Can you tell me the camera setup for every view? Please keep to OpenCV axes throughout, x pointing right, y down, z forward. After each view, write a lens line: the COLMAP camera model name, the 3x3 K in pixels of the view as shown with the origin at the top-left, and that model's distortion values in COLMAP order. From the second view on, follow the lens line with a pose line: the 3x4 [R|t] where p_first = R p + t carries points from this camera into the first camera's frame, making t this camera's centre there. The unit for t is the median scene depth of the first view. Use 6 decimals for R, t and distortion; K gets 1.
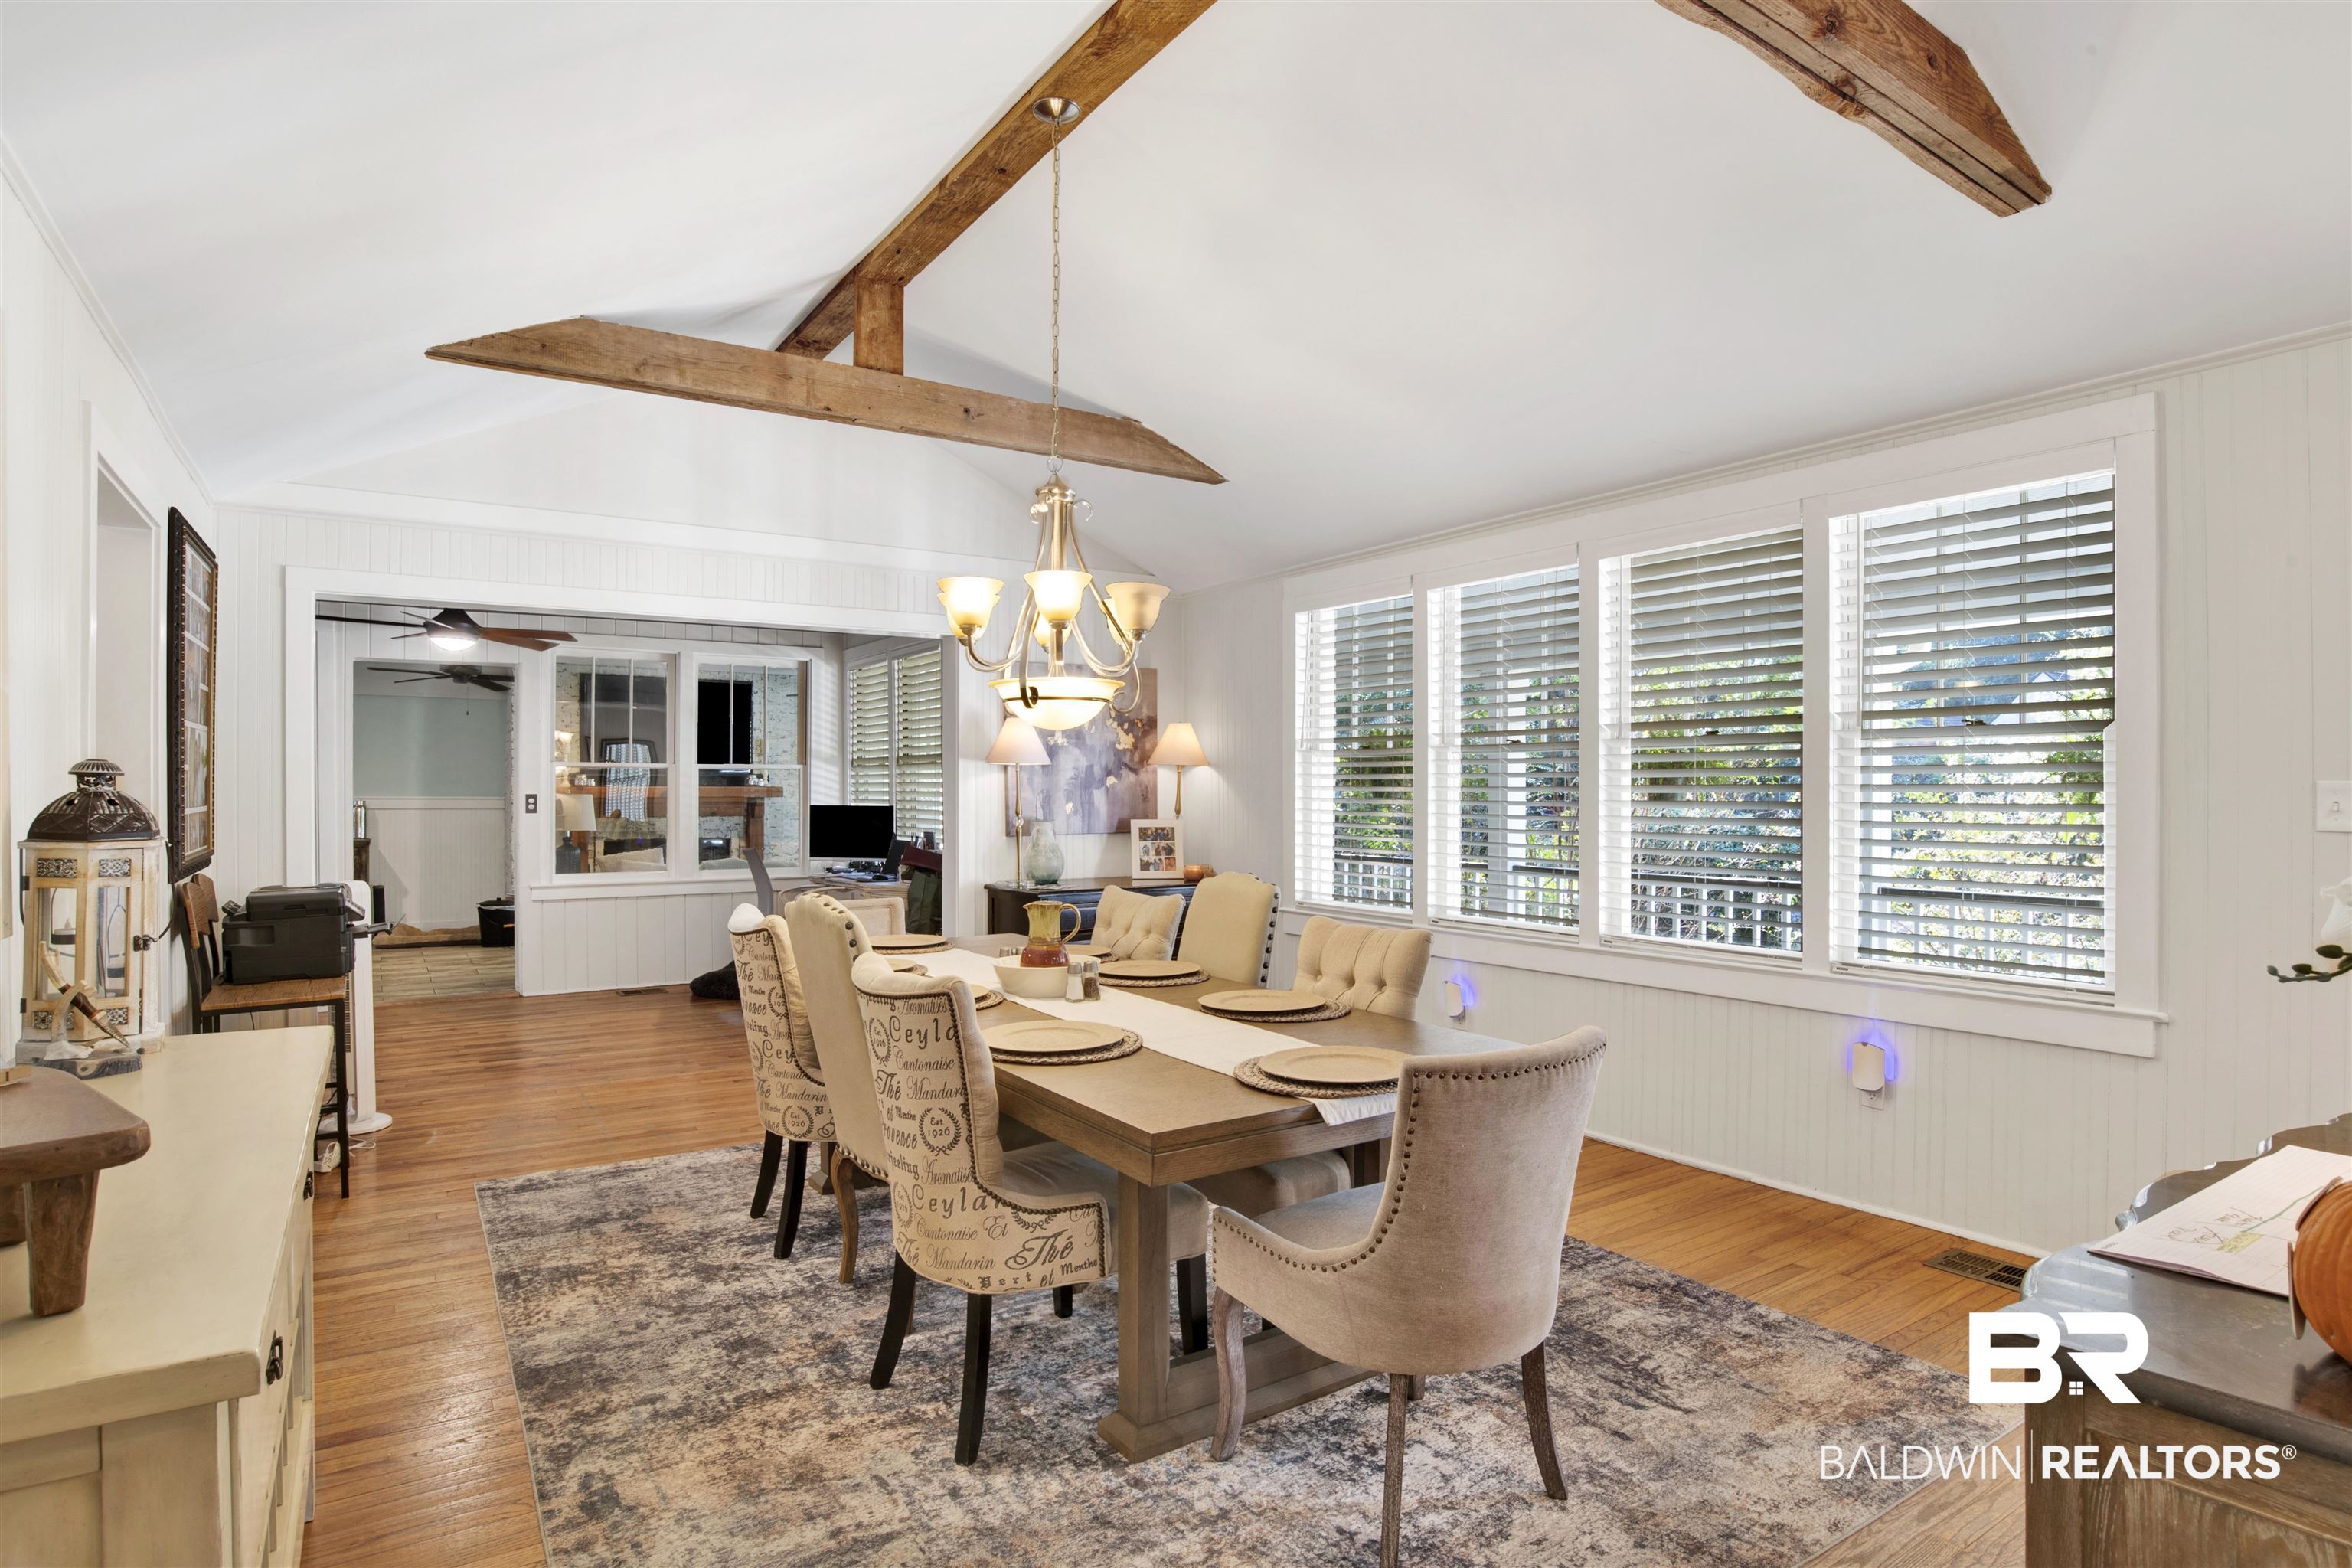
lens RADIAL K [[1261.8, 0, 1173.4], [0, 1261.8, 784.6], [0, 0, 1]] dist [-0.047744, -0.000203]
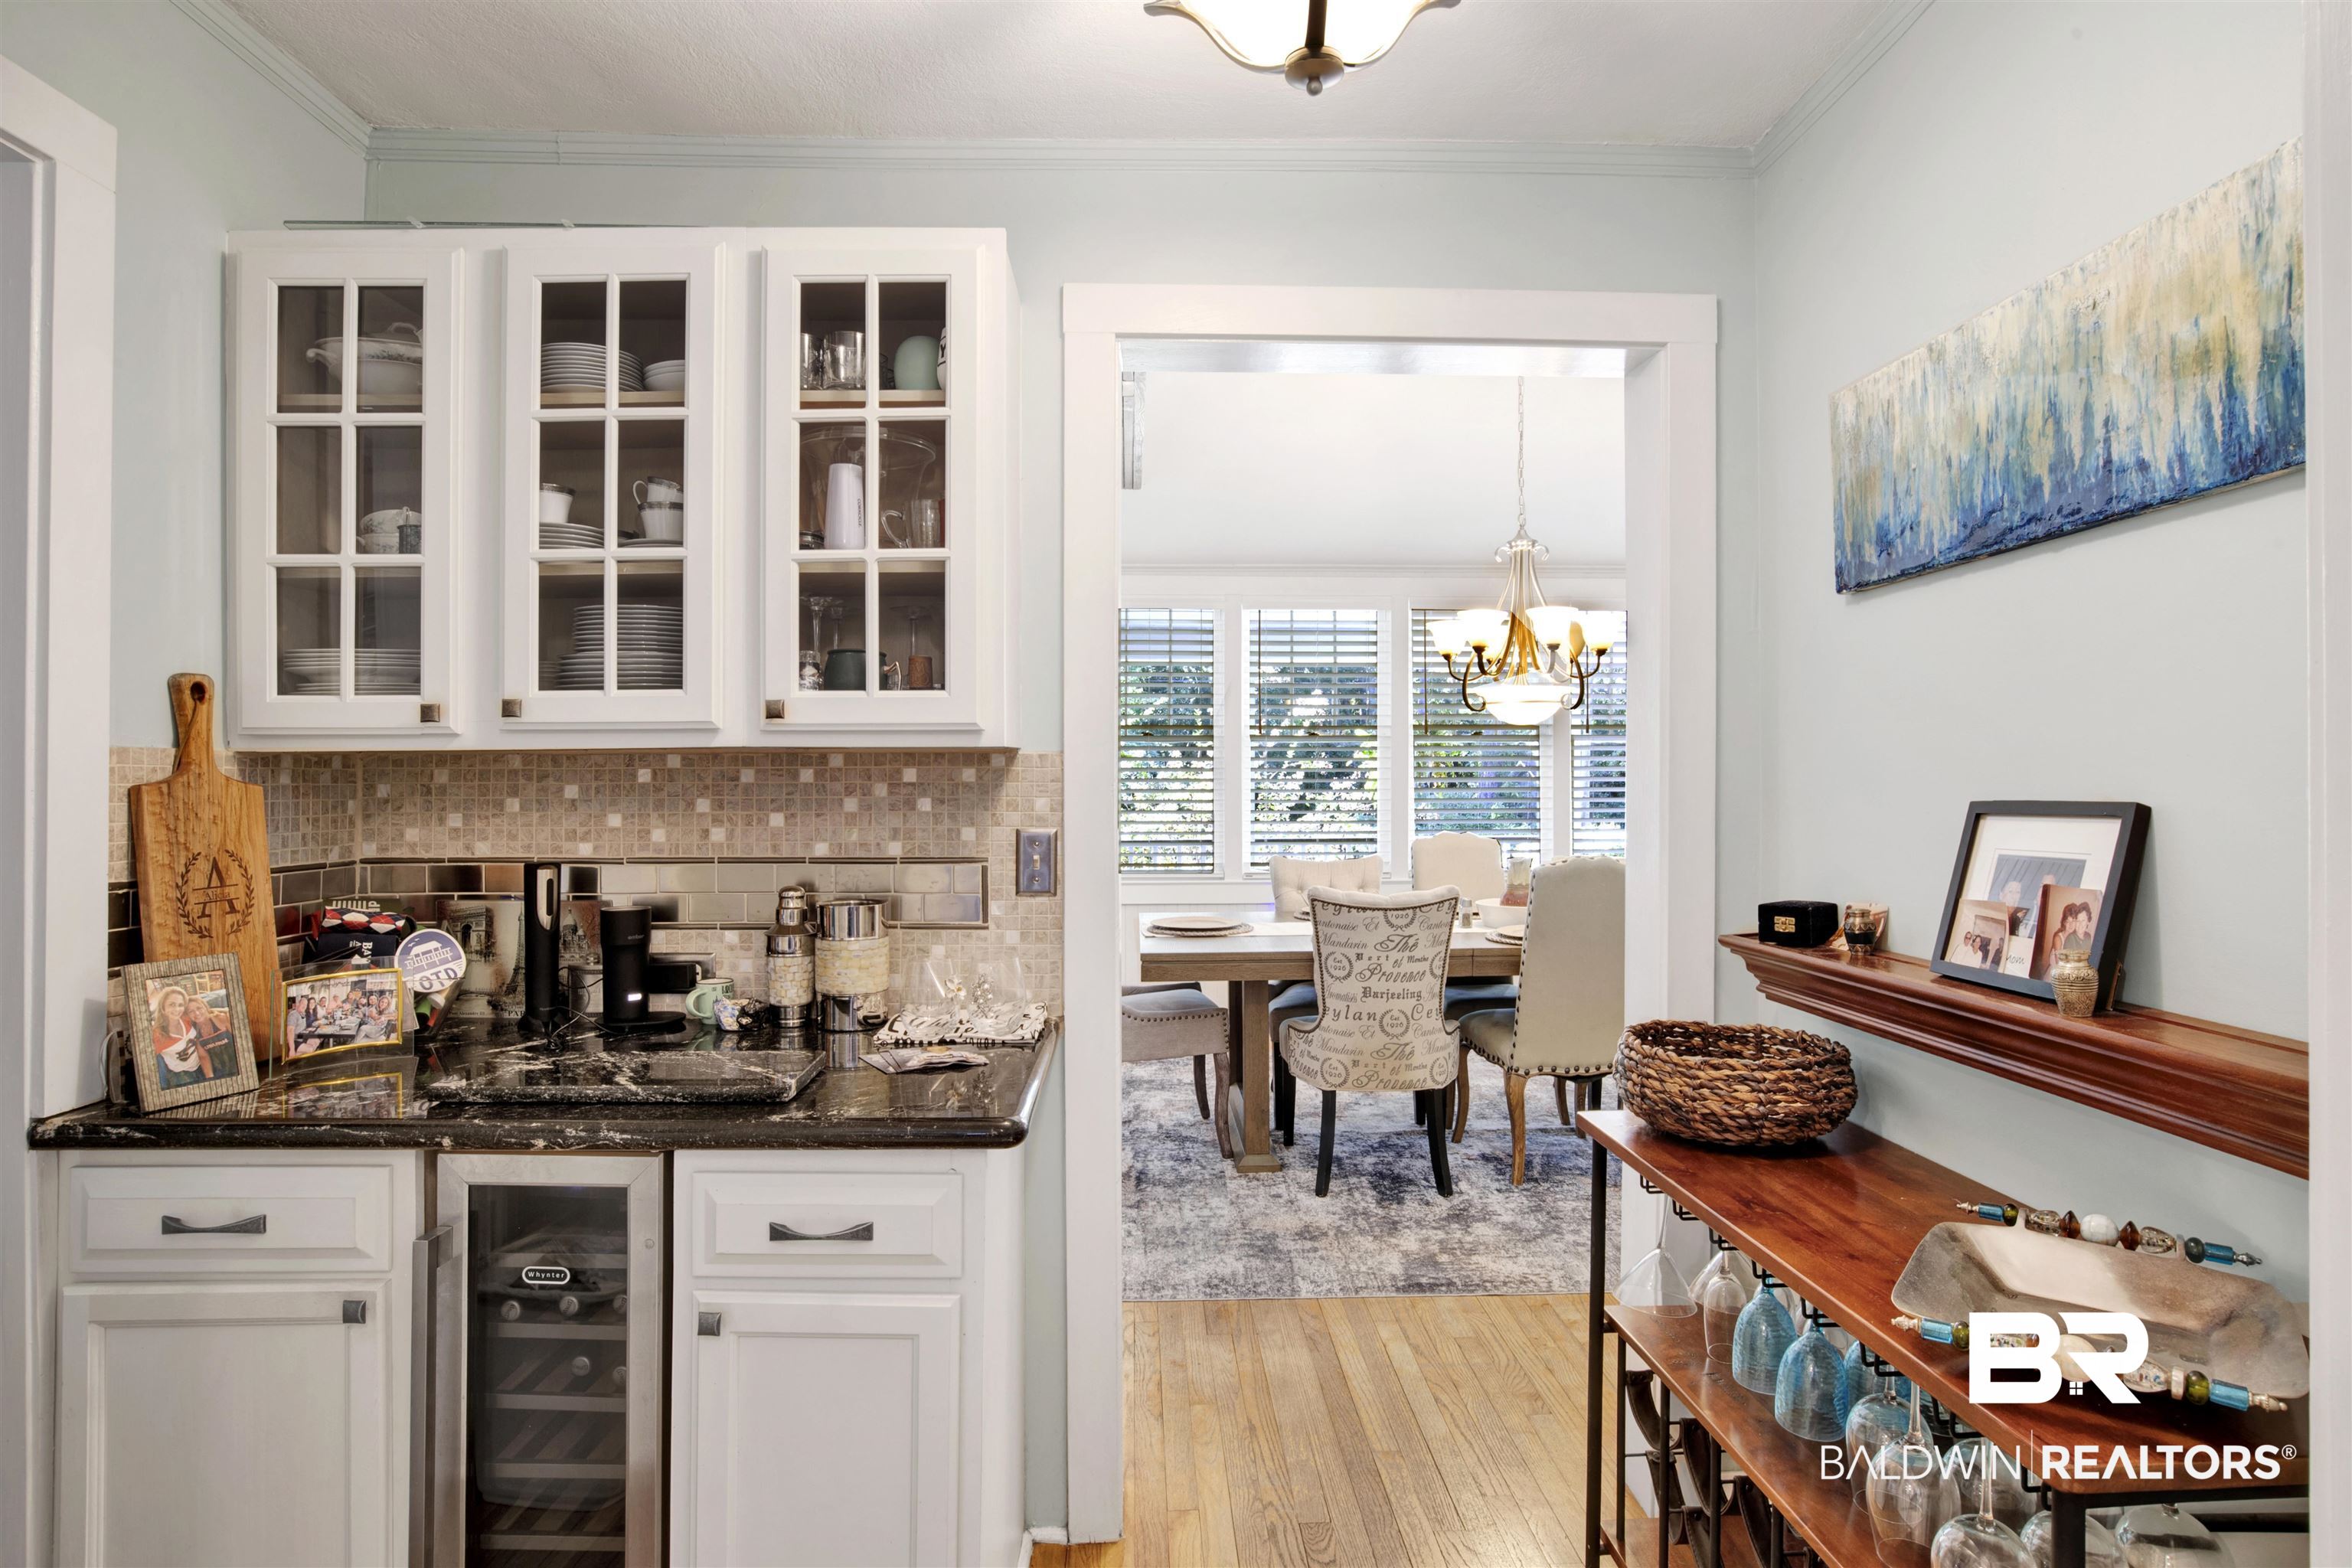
lens RADIAL K [[1261.8, 0, 1172.8], [0, 1261.8, 774.0], [0, 0, 1]] dist [-0.047744, -0.000203]
pose [[0.510722, -0.006499, 0.859721, -1.365632], [0.001154, 0.999976, 0.006874, -0.001225], [-0.859745, -0.002519, 0.510717, 0.633013]]
